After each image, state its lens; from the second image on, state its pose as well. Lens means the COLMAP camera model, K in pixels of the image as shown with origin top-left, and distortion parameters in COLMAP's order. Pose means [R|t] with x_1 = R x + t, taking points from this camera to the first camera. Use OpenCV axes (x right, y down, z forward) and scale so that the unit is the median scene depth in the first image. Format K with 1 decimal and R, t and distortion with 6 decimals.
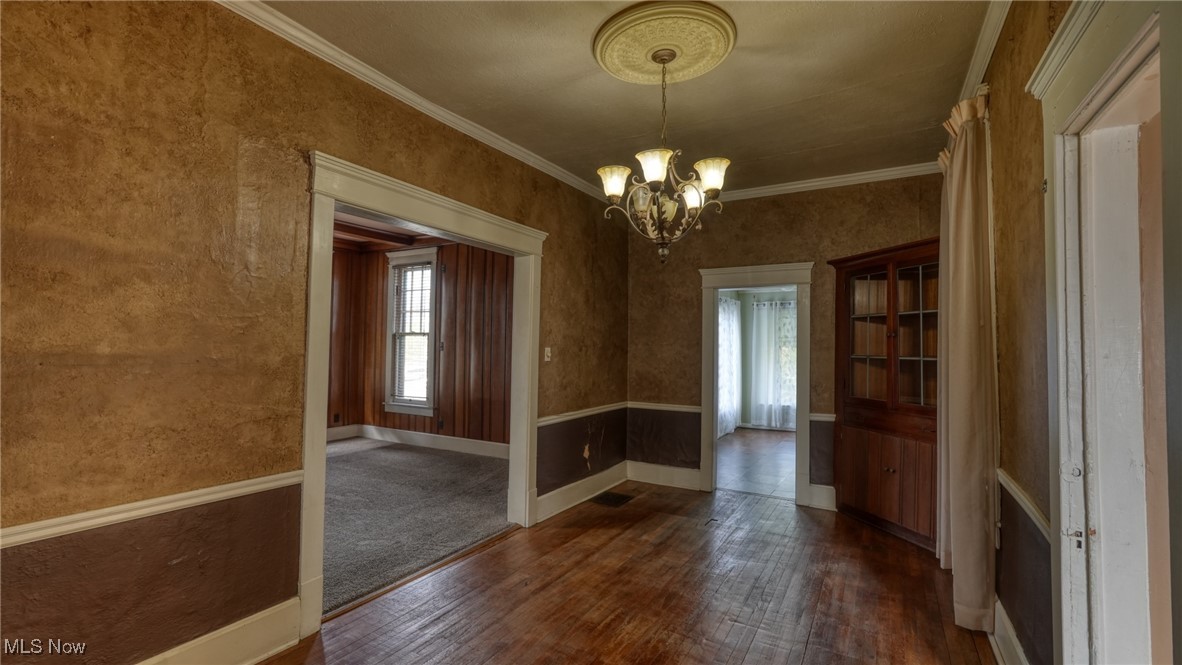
lens RADIAL K [[519.6, 0, 590.7], [0, 519.6, 334.5], [0, 0, 1]] dist [0.003285, 0.002125]
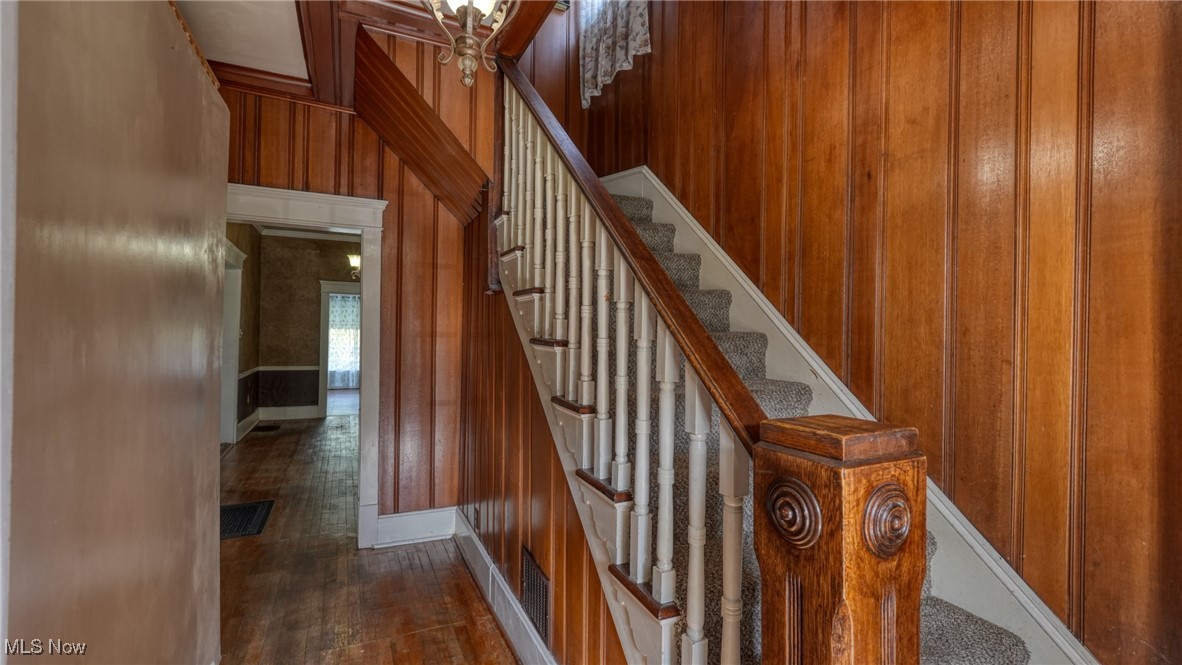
lens RADIAL K [[519.6, 0, 591.2], [0, 519.6, 333.0], [0, 0, 1]] dist [0.003285, 0.002125]
pose [[0.573590, 0.005649, 0.819123, -0.597293], [-0.037073, 0.999131, 0.019070, -0.024605], [-0.818303, -0.041306, 0.573300, -0.578729]]
